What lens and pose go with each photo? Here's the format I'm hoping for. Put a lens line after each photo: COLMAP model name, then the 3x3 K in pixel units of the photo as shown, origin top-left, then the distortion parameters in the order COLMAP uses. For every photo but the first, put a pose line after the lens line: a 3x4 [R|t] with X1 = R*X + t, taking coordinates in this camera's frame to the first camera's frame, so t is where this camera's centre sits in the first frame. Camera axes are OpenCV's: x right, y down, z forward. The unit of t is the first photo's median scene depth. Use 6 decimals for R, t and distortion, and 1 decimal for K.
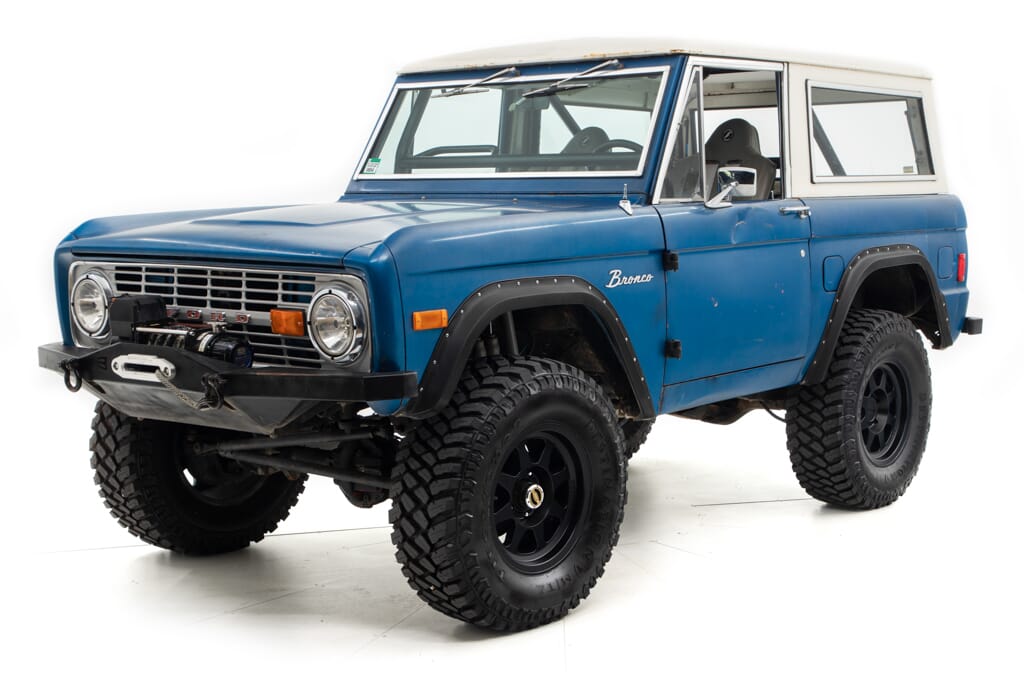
lens RADIAL K [[1482.0, 0, 512.8], [0, 1482.0, 342.4], [0, 0, 1]] dist [0.217483, 0.000000]
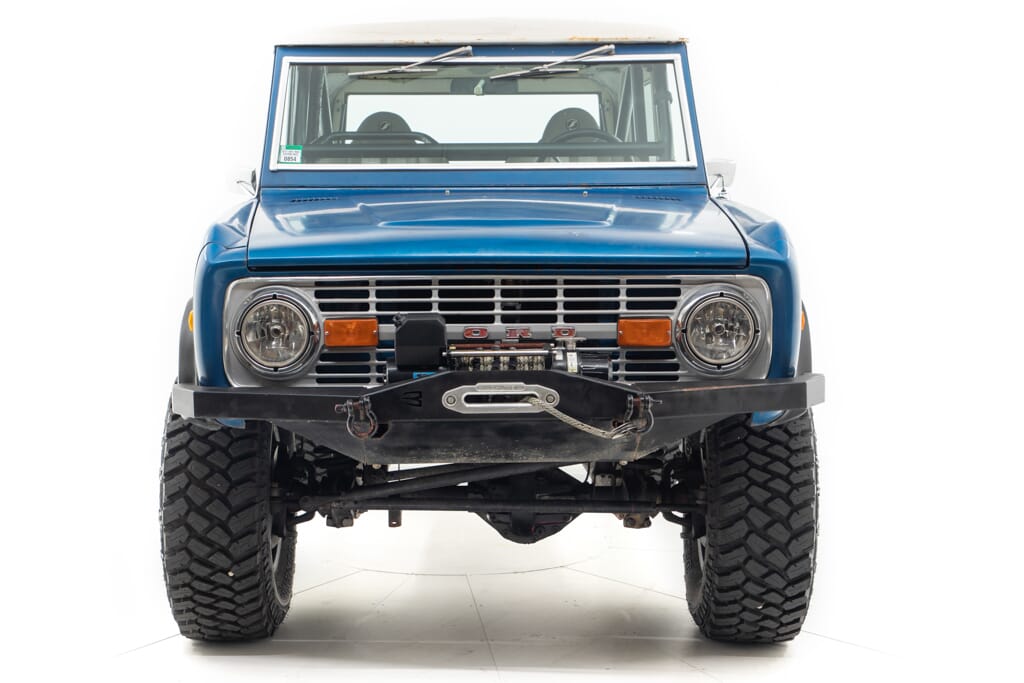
lens RADIAL K [[1615.7, 0, 510.4], [0, 1615.7, 346.1], [0, 0, 1]] dist [0.158832, 0.000000]
pose [[0.790161, -0.066477, 0.609284, -0.614825], [0.067570, 0.997489, 0.021202, -0.023913], [-0.609163, 0.024416, 0.792669, 0.221855]]
